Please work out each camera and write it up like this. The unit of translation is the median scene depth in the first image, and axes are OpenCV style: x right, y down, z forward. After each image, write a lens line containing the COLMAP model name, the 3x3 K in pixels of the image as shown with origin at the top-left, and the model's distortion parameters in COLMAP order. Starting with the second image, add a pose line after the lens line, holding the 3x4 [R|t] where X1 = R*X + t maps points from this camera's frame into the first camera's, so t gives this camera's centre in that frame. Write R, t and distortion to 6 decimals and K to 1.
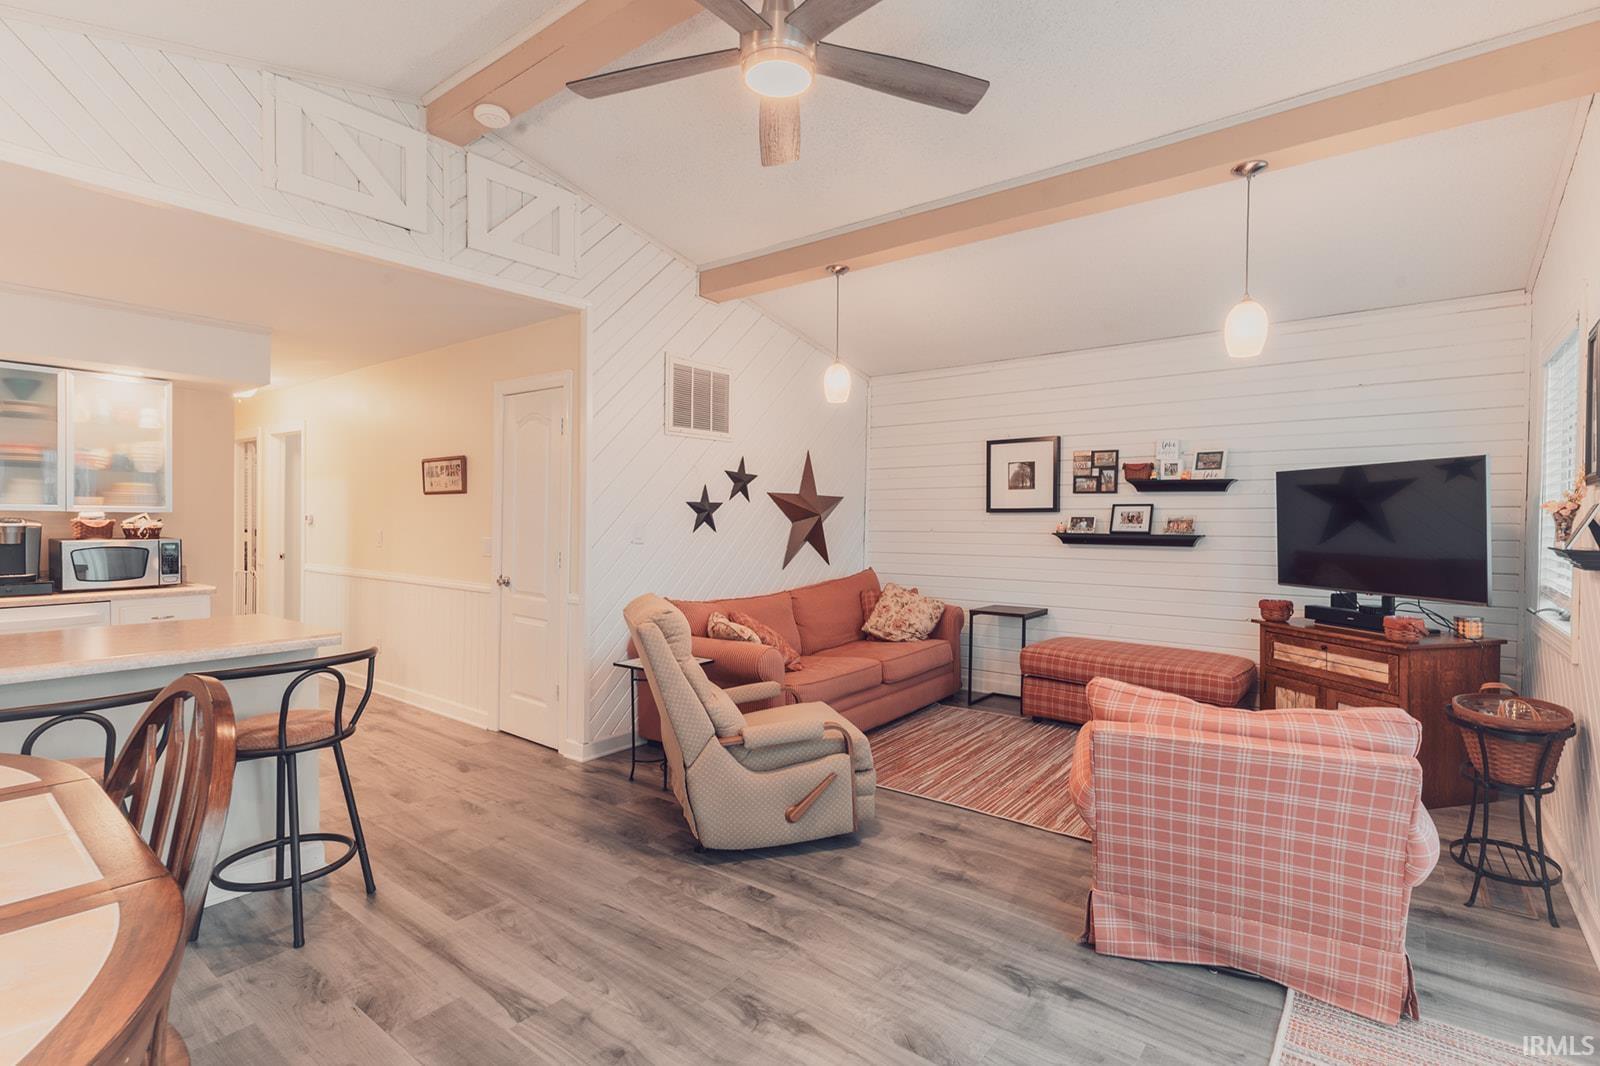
lens RADIAL K [[757.2, 0, 838.2], [0, 757.2, 535.2], [0, 0, 1]] dist [-0.000278, 0.000212]
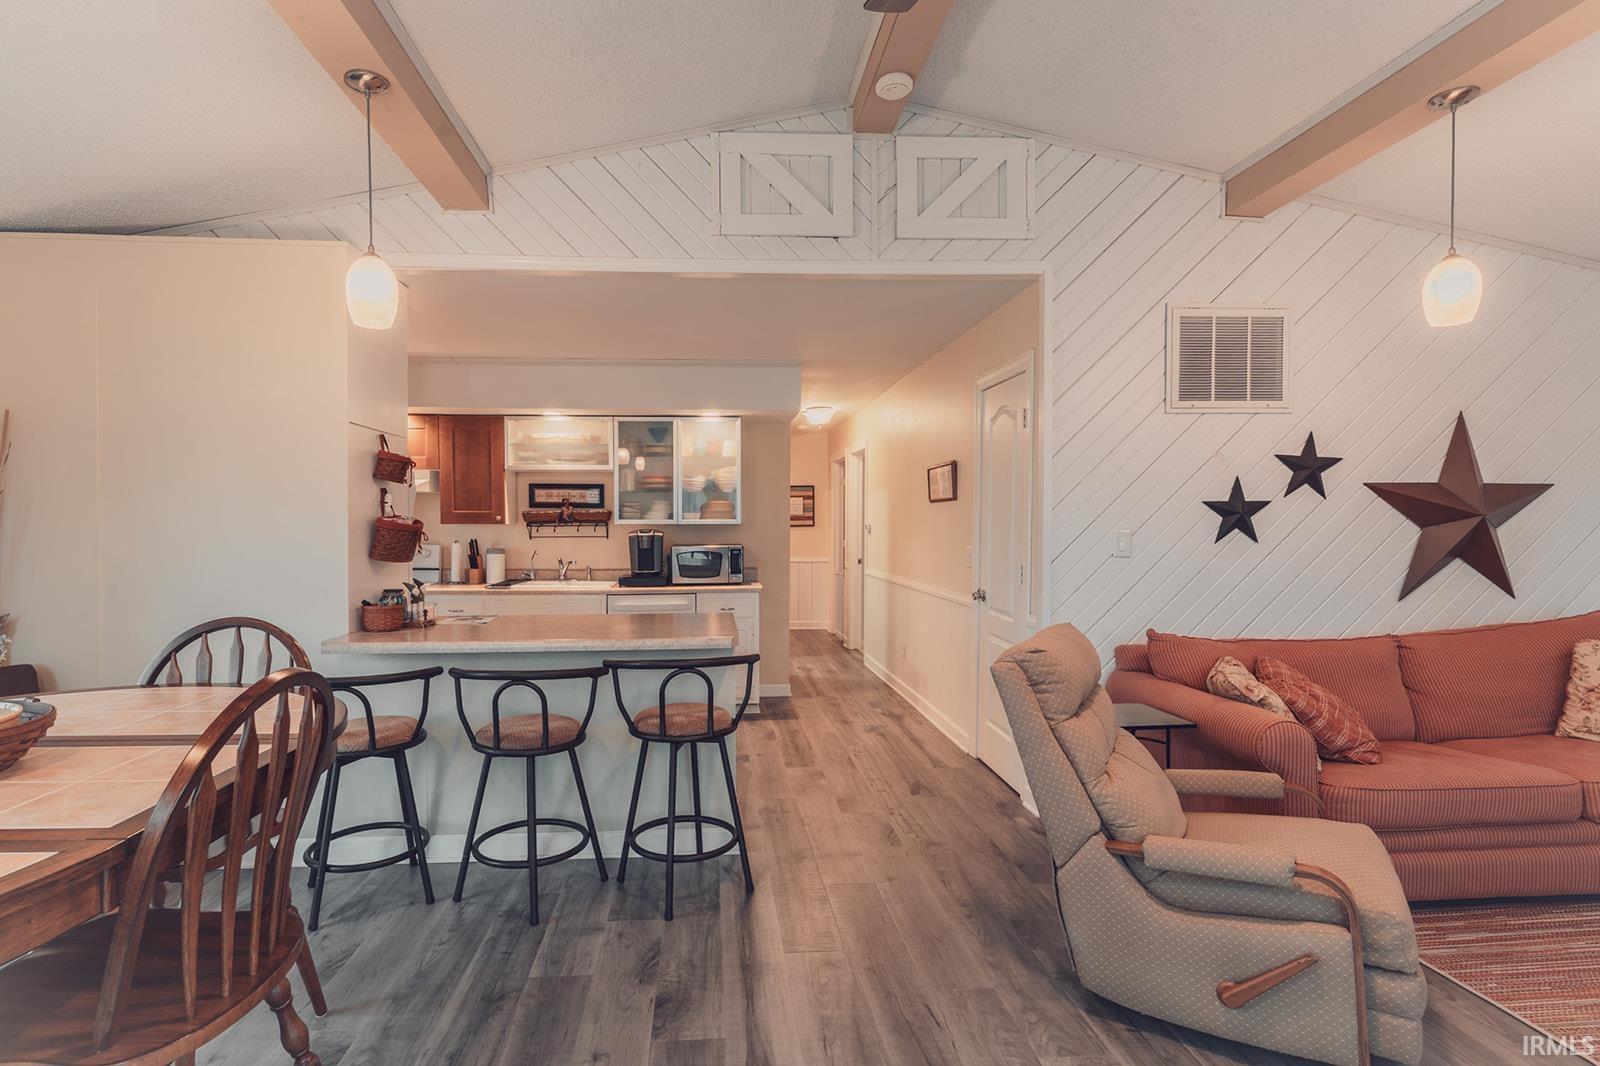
lens RADIAL K [[802.4, 0, 760.8], [0, 802.4, 544.6], [0, 0, 1]] dist [0.000956, -0.000593]
pose [[0.639097, 0.008250, -0.769082, 0.122583], [-0.006718, 0.999964, 0.005144, -0.003237], [0.769097, 0.001879, 0.639129, 0.167416]]
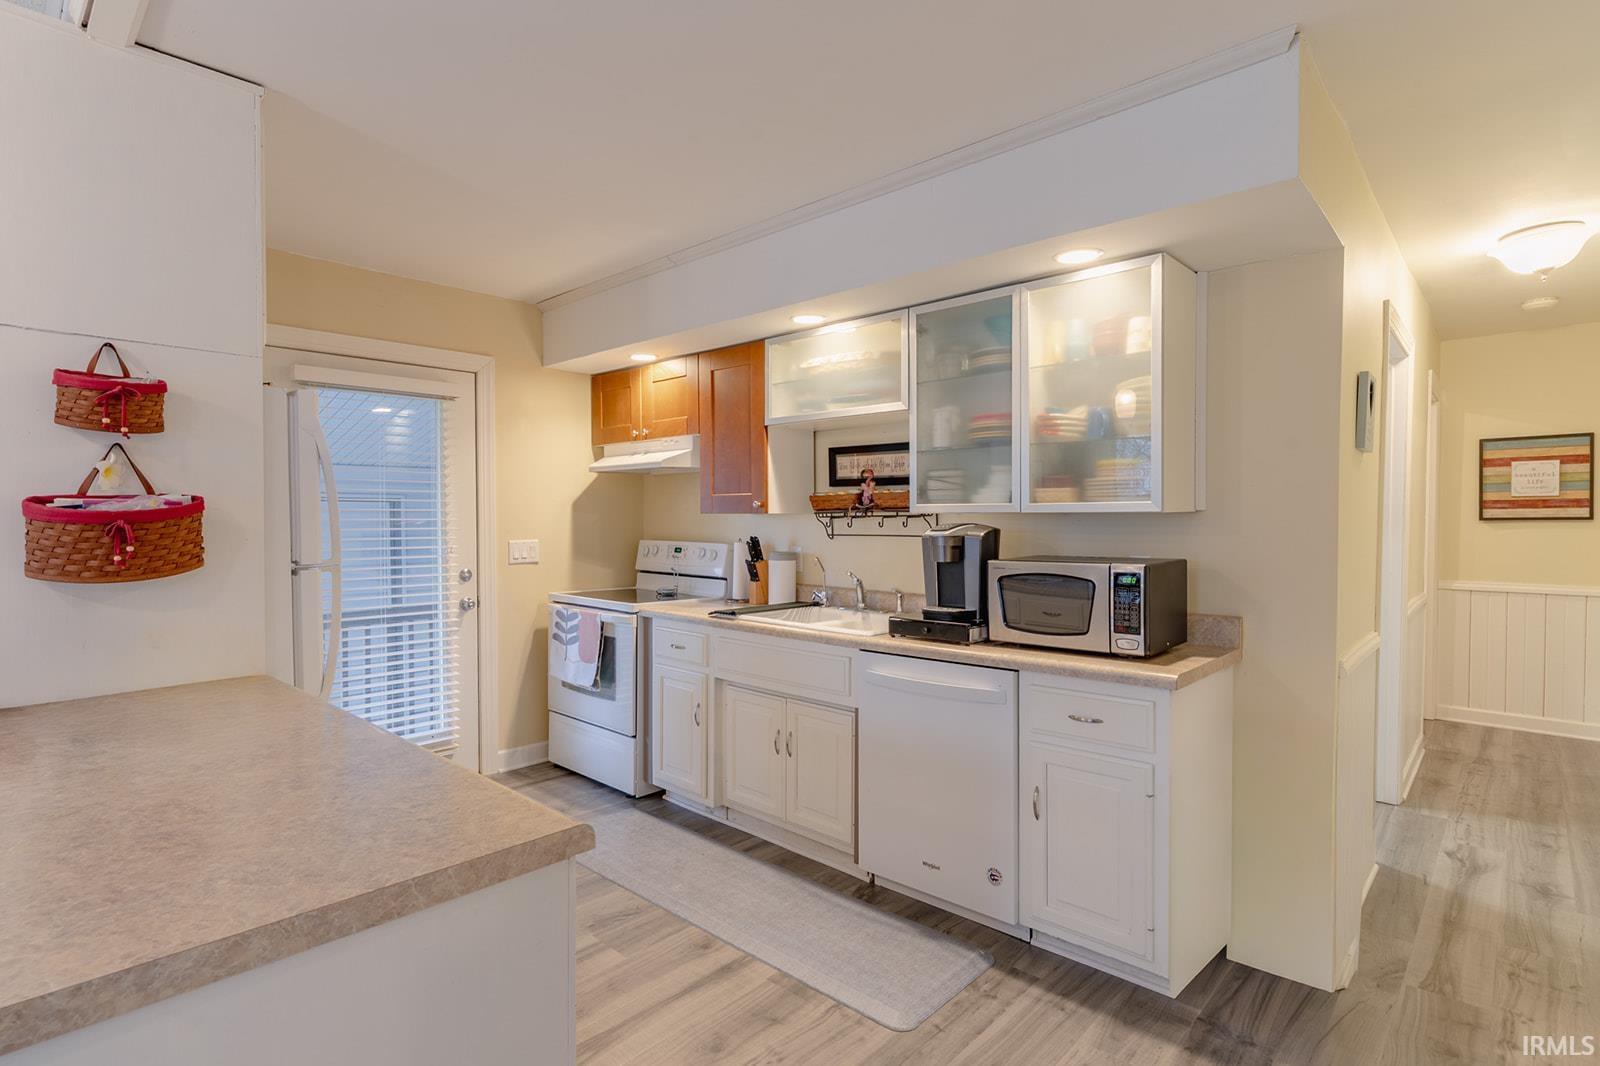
lens RADIAL K [[775.7, 0, 825.4], [0, 775.7, 533.9], [0, 0, 1]] dist [-0.000016, -0.000349]
pose [[-0.122090, 0.009495, -0.992474, -0.292513], [-0.020645, 0.999714, 0.012104, -0.014765], [0.992304, 0.021968, -0.121859, 0.726299]]
